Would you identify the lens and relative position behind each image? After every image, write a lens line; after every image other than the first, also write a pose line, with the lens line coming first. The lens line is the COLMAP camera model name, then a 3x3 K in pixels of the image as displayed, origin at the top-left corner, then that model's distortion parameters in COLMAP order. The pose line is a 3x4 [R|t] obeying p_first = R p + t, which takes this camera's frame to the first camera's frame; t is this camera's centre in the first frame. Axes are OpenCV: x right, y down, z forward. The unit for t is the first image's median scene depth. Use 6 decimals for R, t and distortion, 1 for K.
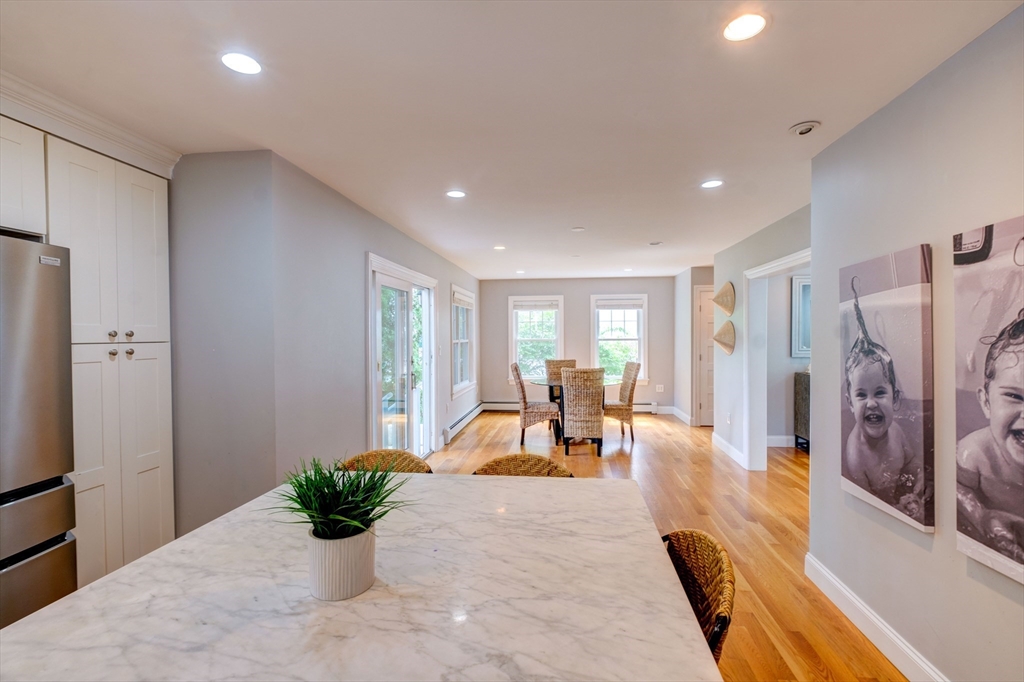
lens RADIAL K [[475.2, 0, 512.0], [0, 475.2, 341.0], [0, 0, 1]] dist [-0.000252, -0.000333]
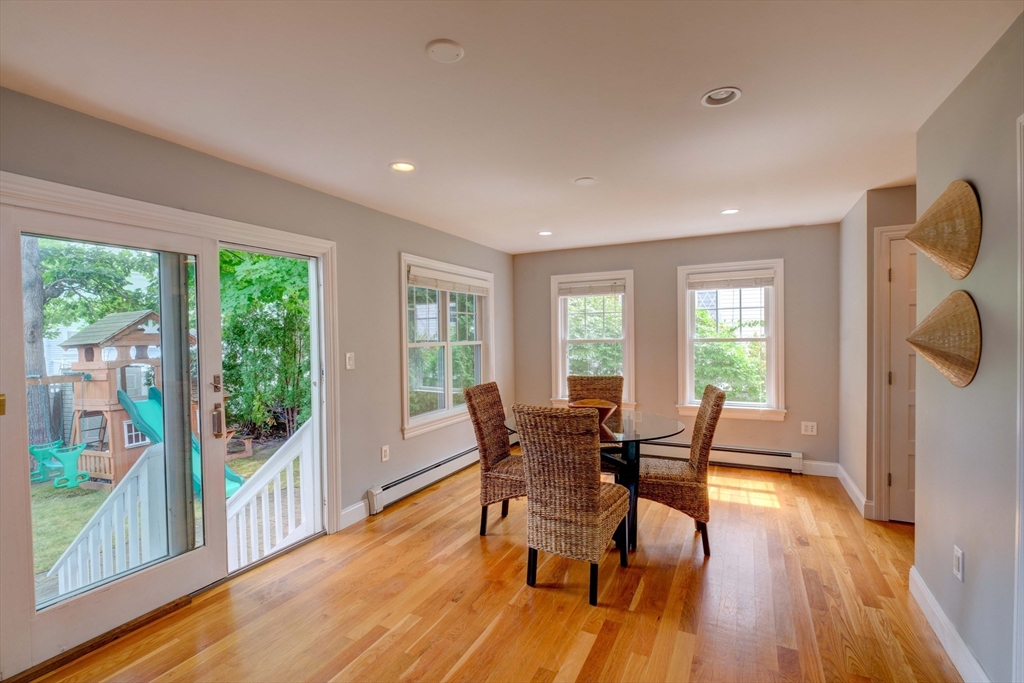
lens RADIAL K [[466.7, 0, 512.0], [0, 466.7, 341.5], [0, 0, 1]] dist [-0.004825, -0.000749]
pose [[0.938169, -0.001720, -0.346174, 0.185115], [0.003472, 0.999984, 0.004442, -0.004950], [0.346161, -0.005369, 0.938160, 0.394204]]
